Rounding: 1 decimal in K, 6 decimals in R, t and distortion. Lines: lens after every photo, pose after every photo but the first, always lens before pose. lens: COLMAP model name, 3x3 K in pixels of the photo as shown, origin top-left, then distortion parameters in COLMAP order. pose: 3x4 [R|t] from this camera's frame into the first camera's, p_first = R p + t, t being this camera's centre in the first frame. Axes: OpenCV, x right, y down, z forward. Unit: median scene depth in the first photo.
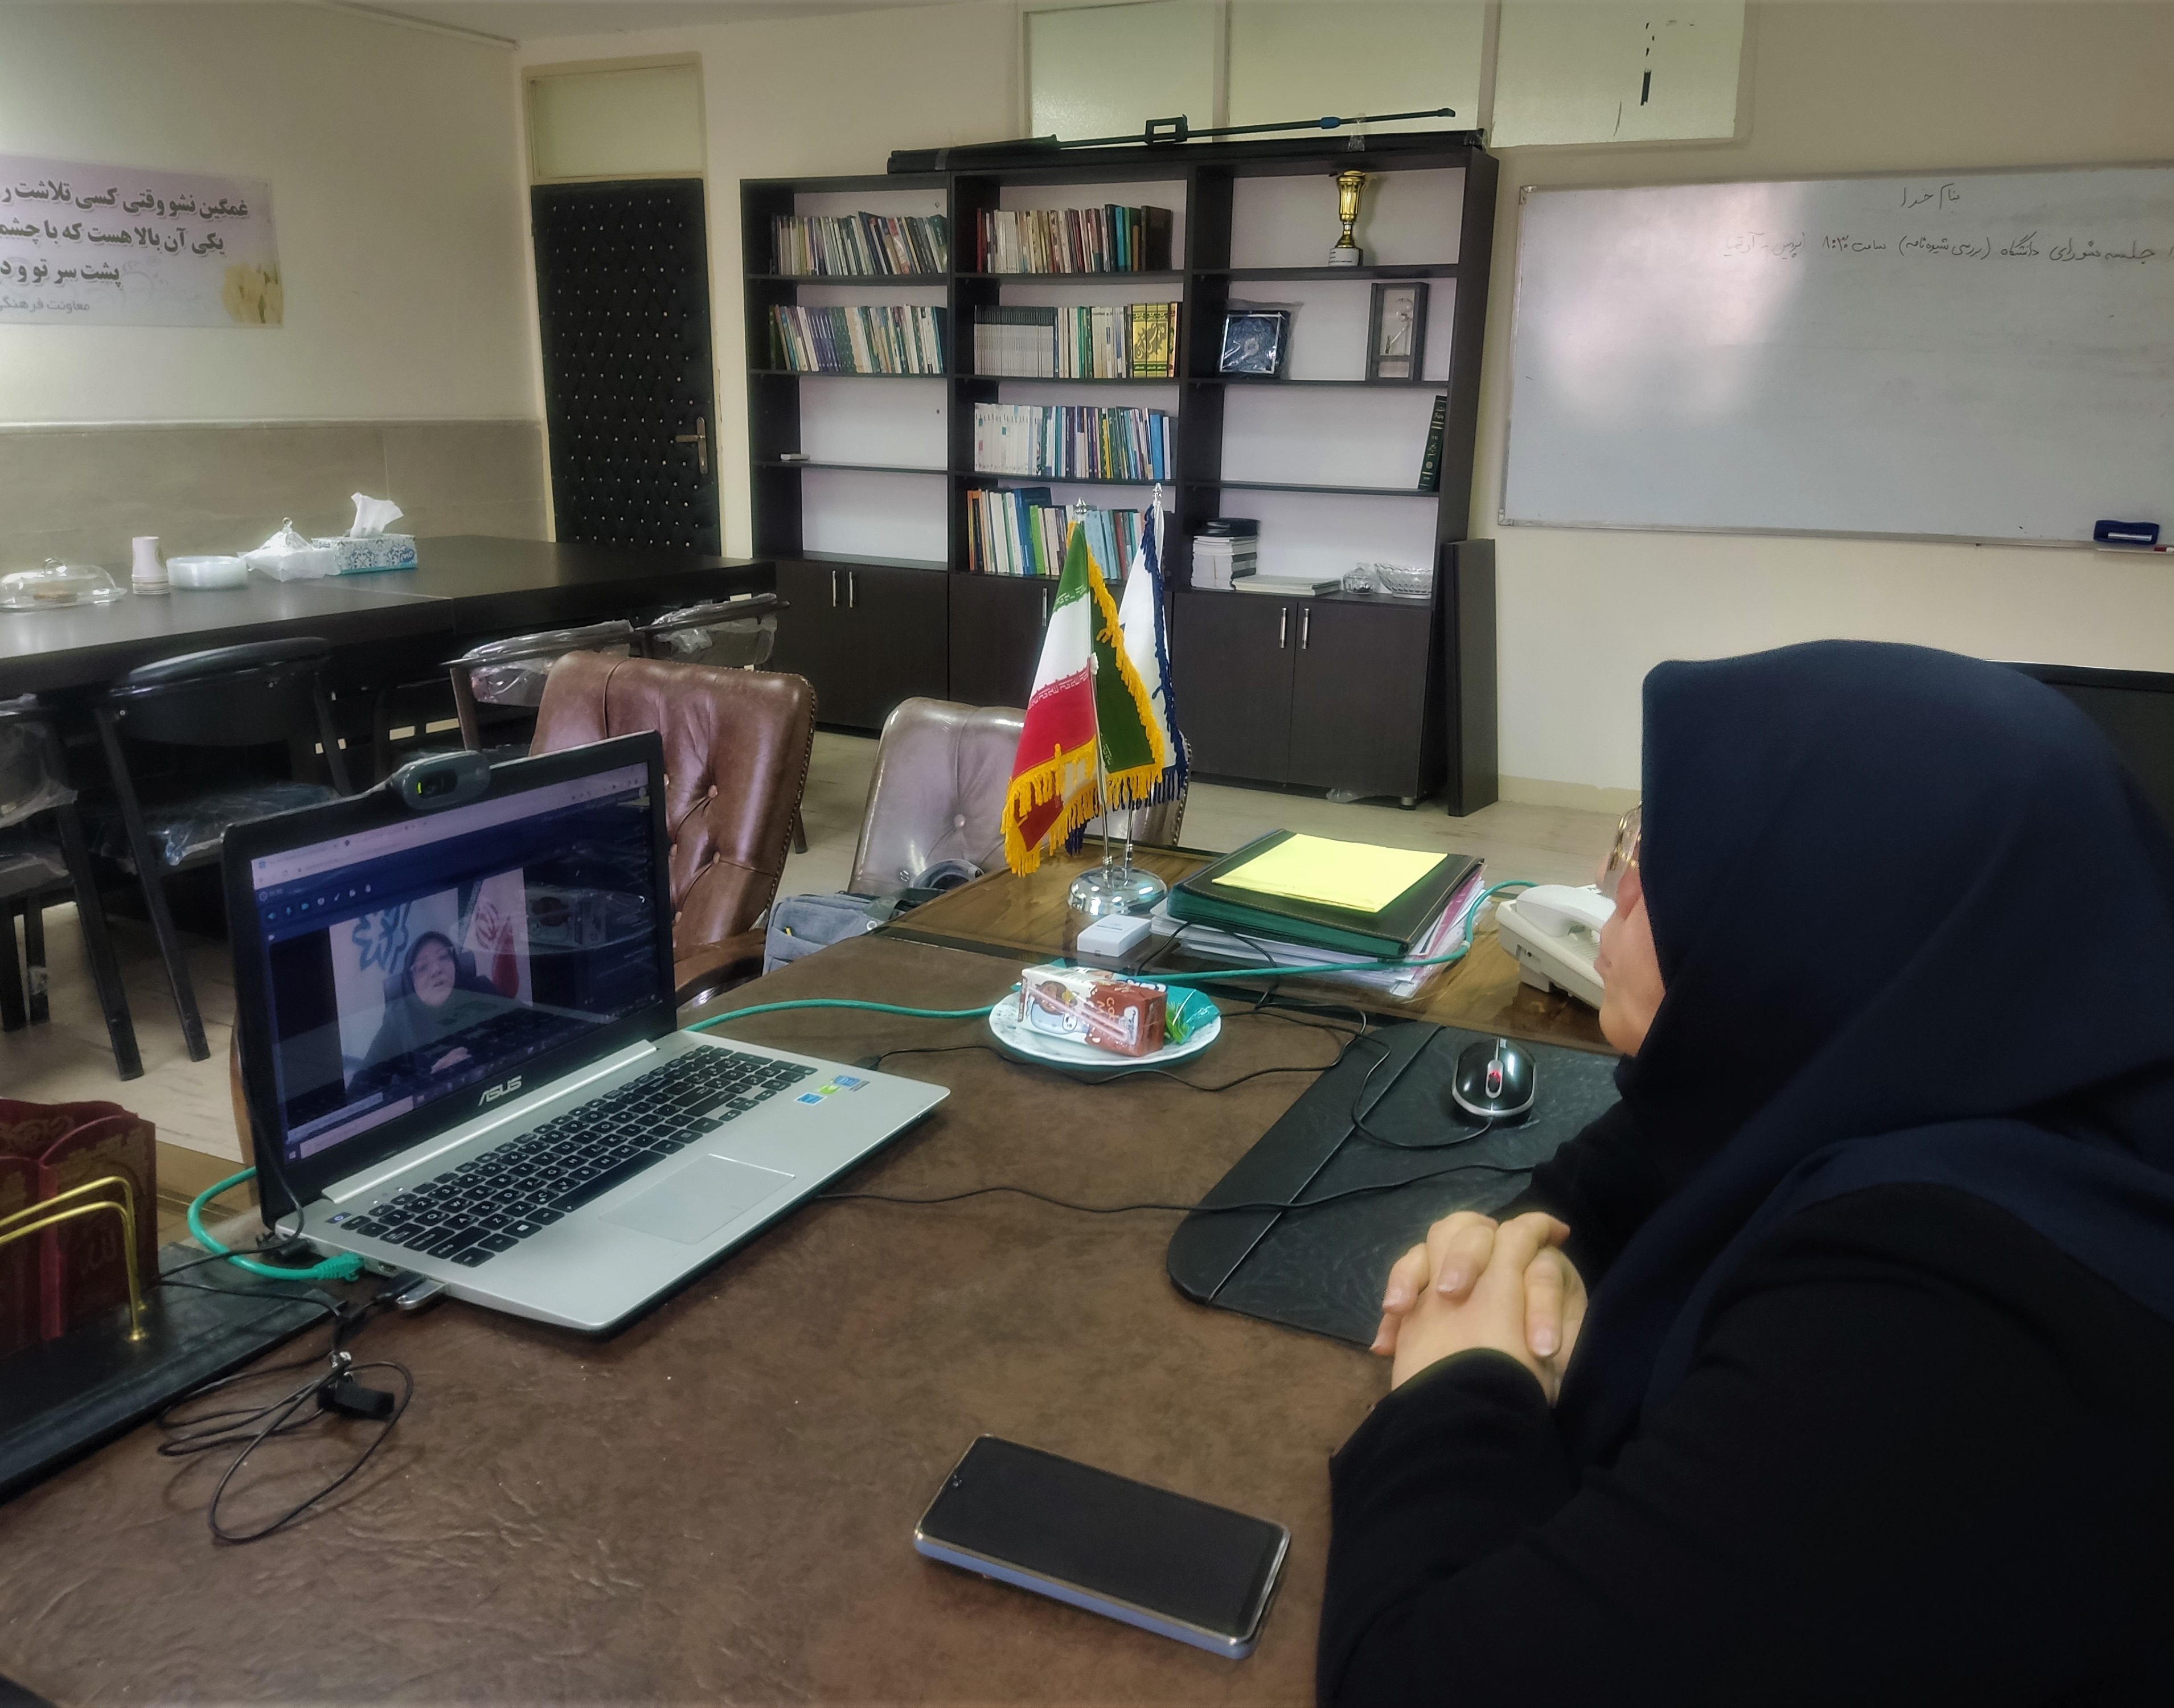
lens RADIAL K [[1698.9, 0, 1087.0], [0, 1698.9, 854.0], [0, 0, 1]] dist [0.100015, -0.158882]
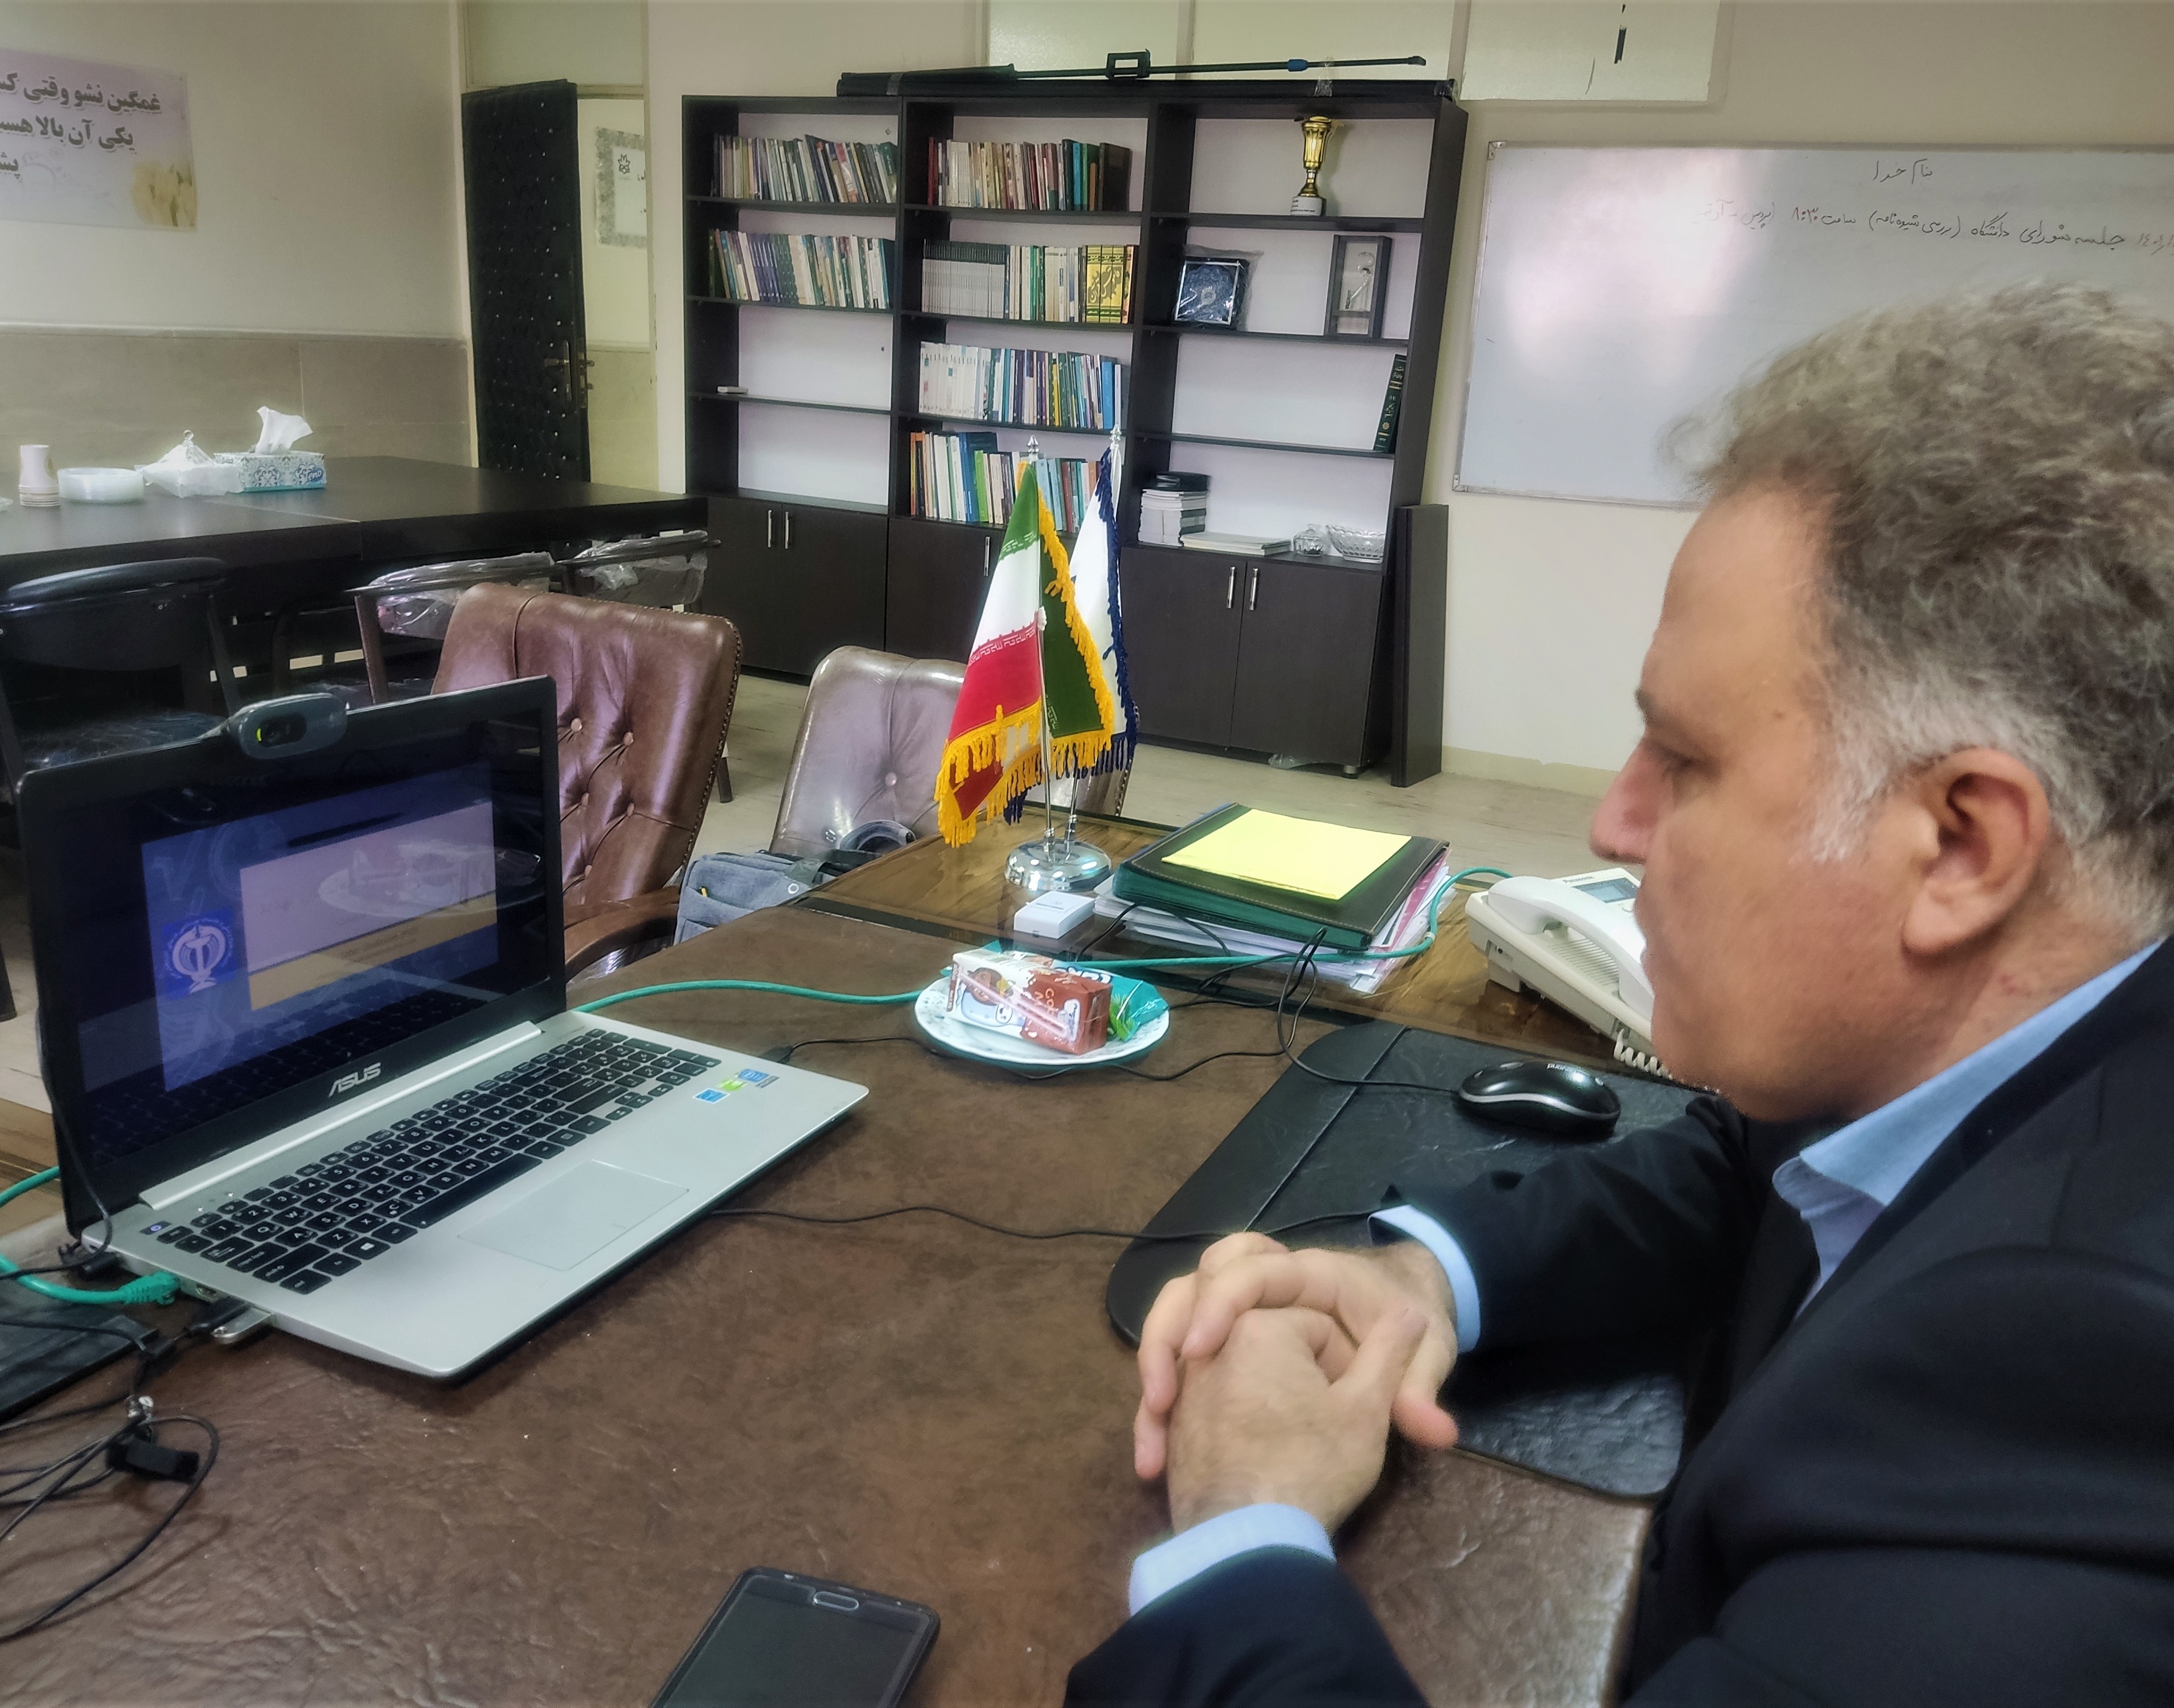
lens RADIAL K [[1698.9, 0, 1087.0], [0, 1698.9, 854.0], [0, 0, 1]] dist [0.100015, -0.158882]
pose [[0.998701, 0.031996, 0.039666, -0.001463], [-0.033052, 0.999109, 0.026246, -0.003748], [-0.038791, -0.027523, 0.998868, 0.029202]]
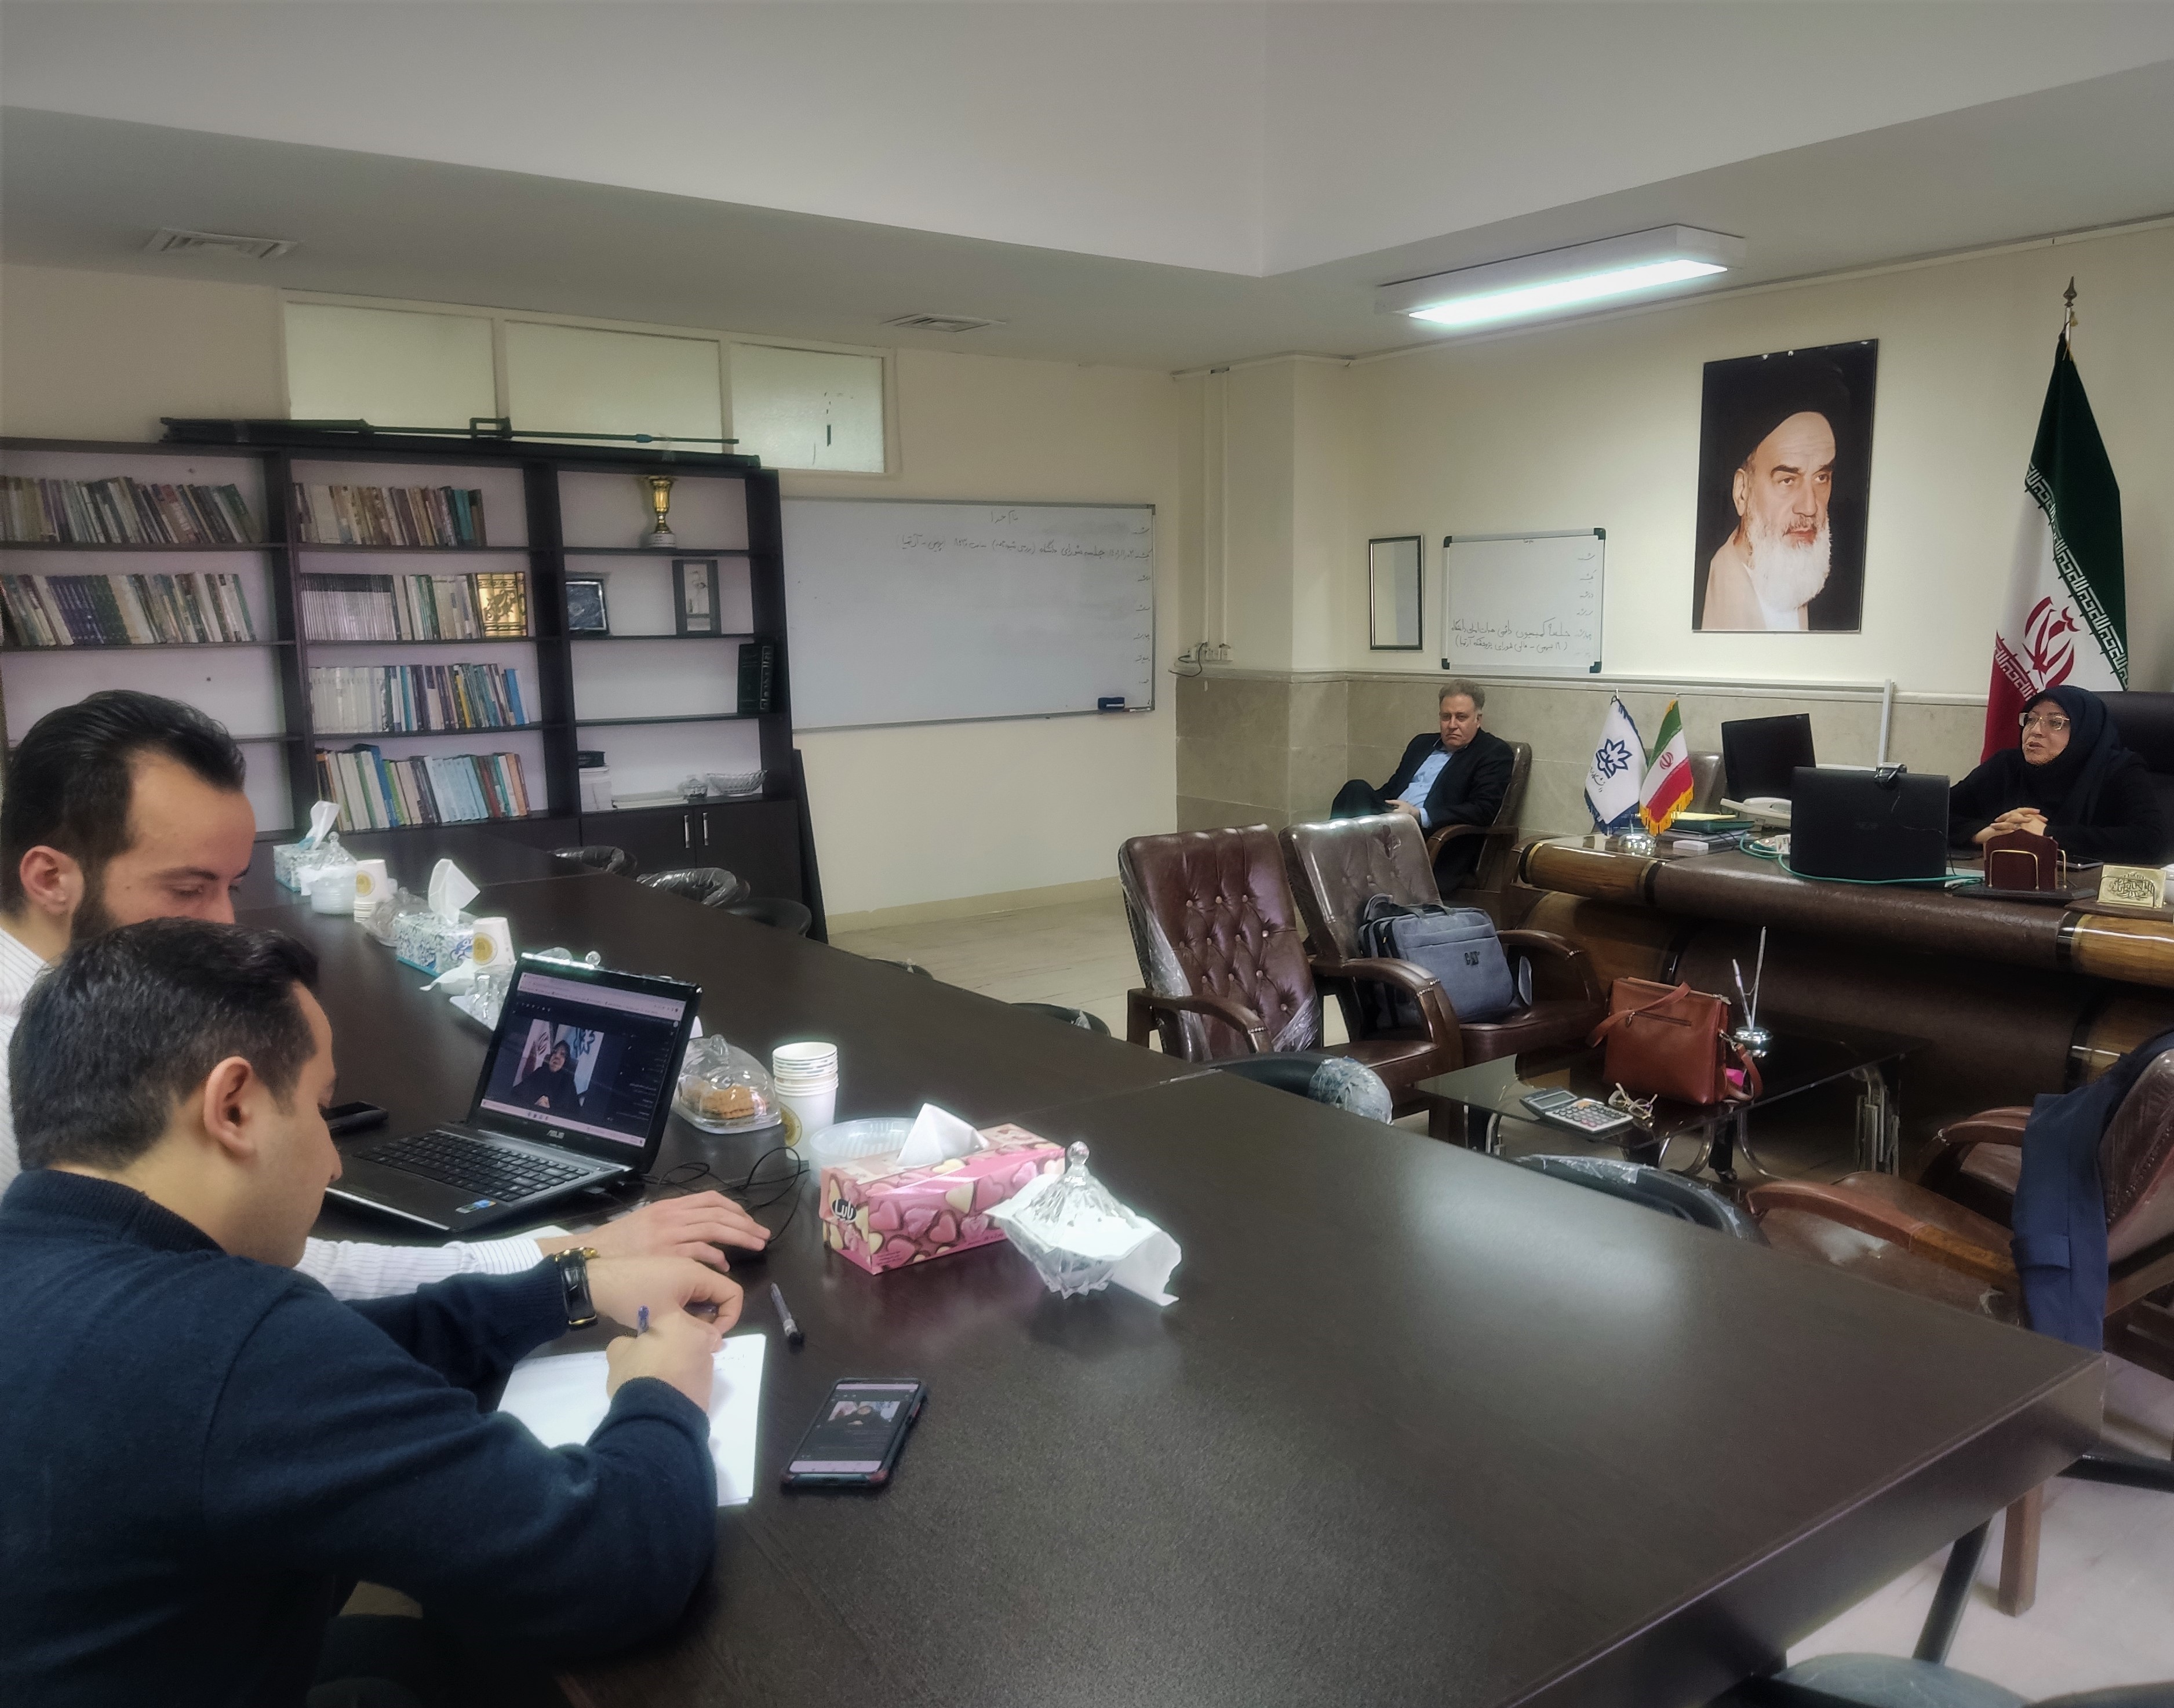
lens RADIAL K [[1699.0, 0, 1087.0], [0, 1699.0, 854.0], [0, 0, 1]] dist [0.100015, -0.158882]
pose [[0.448539, -0.155597, 0.880115, -1.039861], [0.251793, 0.966843, 0.042607, -0.120895], [-0.857562, 0.202496, 0.472845, 0.223109]]
